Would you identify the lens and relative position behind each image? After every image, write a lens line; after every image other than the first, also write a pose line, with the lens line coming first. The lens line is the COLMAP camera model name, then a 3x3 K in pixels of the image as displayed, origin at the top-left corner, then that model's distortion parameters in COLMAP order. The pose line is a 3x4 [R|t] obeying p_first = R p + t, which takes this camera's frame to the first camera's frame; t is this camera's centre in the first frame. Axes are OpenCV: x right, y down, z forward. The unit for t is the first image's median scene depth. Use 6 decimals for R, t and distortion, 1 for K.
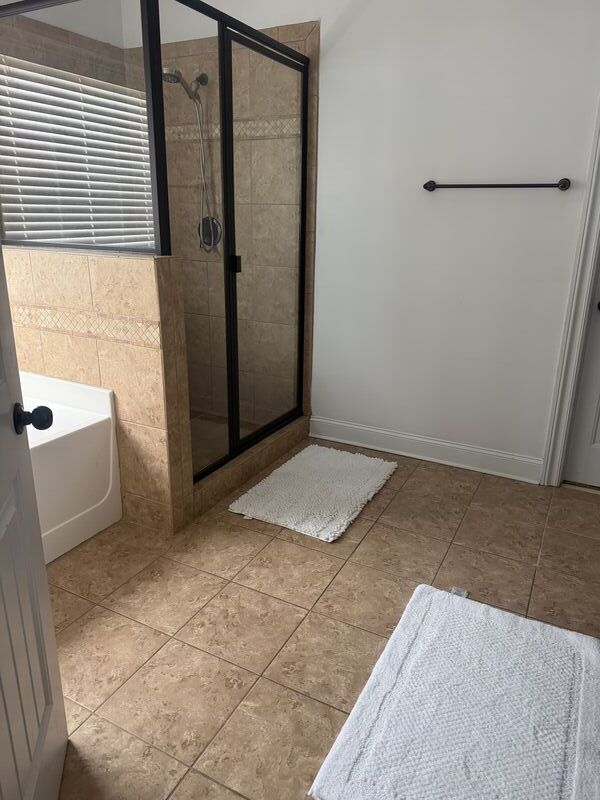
lens RADIAL K [[566.6, 0, 295.6], [0, 566.6, 403.4], [0, 0, 1]] dist [0.105209, -0.139362]
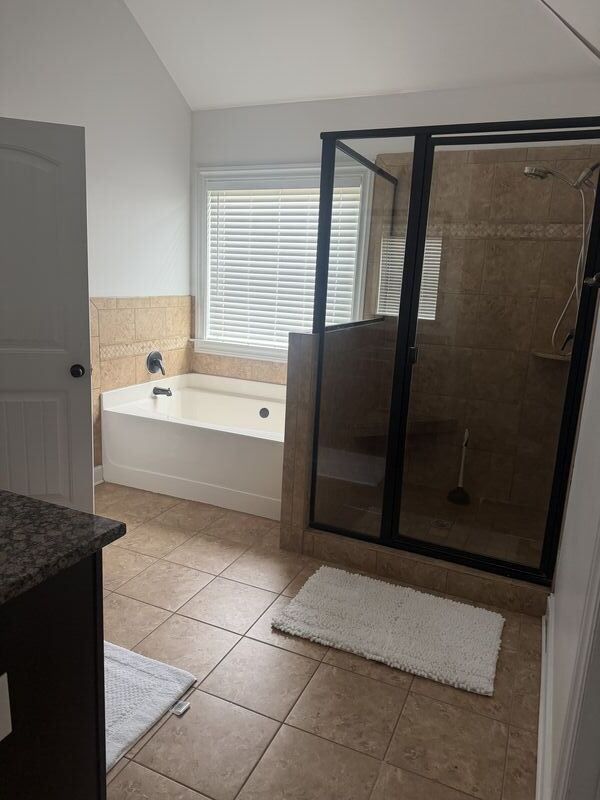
lens RADIAL K [[566.6, 0, 295.6], [0, 566.6, 403.4], [0, 0, 1]] dist [0.105209, -0.139362]
pose [[0.063114, 0.218781, -0.973731, 0.973537], [-0.366453, 0.912603, 0.181294, -0.309260], [0.928294, 0.345384, 0.137771, 0.790466]]
